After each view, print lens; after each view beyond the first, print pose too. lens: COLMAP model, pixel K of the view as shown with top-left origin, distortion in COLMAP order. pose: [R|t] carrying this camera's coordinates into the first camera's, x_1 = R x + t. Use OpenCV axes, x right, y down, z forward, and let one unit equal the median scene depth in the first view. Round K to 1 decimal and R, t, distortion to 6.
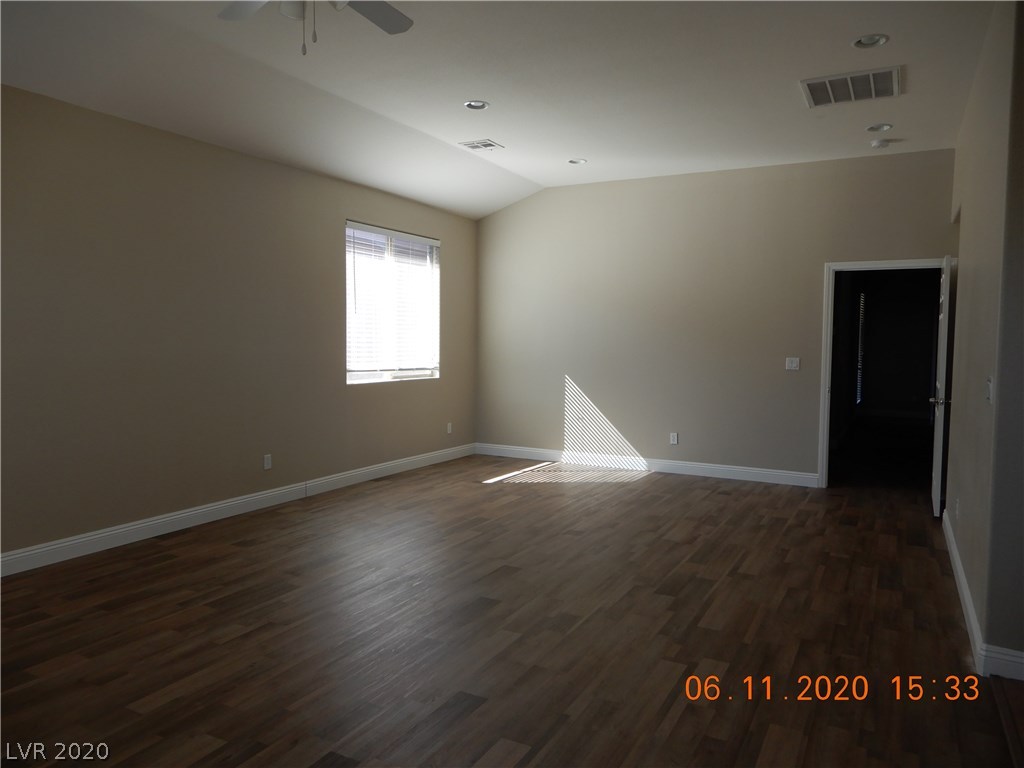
lens RADIAL K [[733.9, 0, 518.8], [0, 733.9, 384.9], [0, 0, 1]] dist [0.025090, -0.001436]
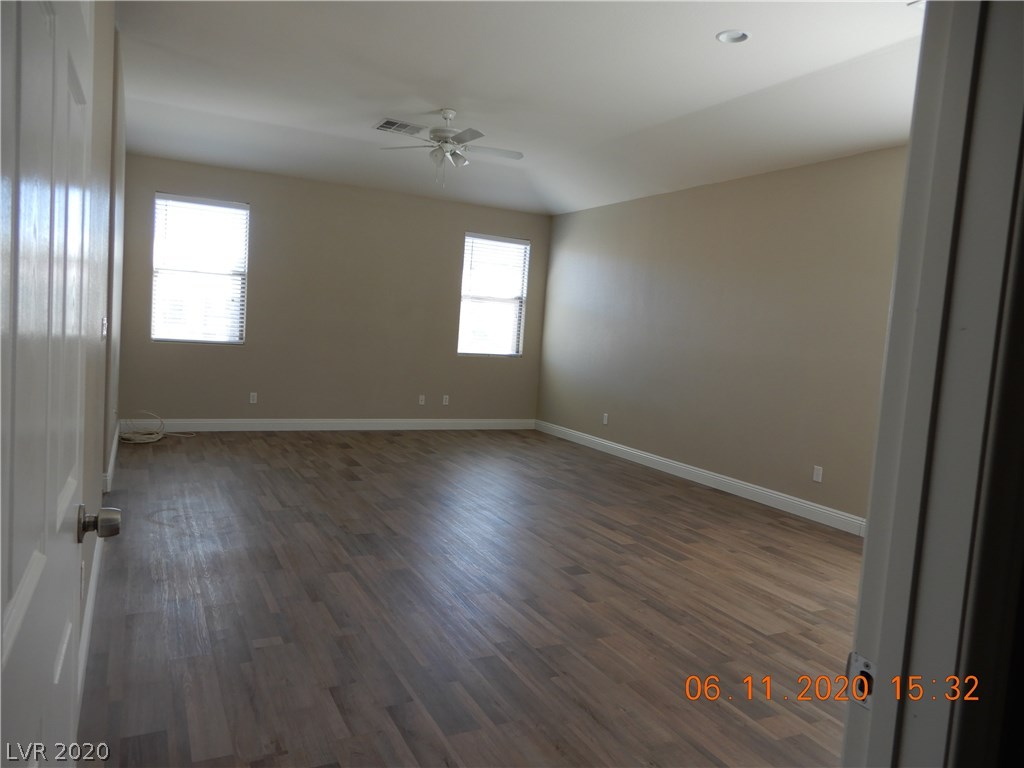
lens RADIAL K [[733.9, 0, 518.8], [0, 733.9, 384.9], [0, 0, 1]] dist [0.025090, -0.001436]
pose [[-0.580047, 0.011532, -0.814502, 0.805465], [-0.117494, 0.988259, 0.097665, -0.070116], [0.806065, 0.152349, -0.571882, 1.474943]]
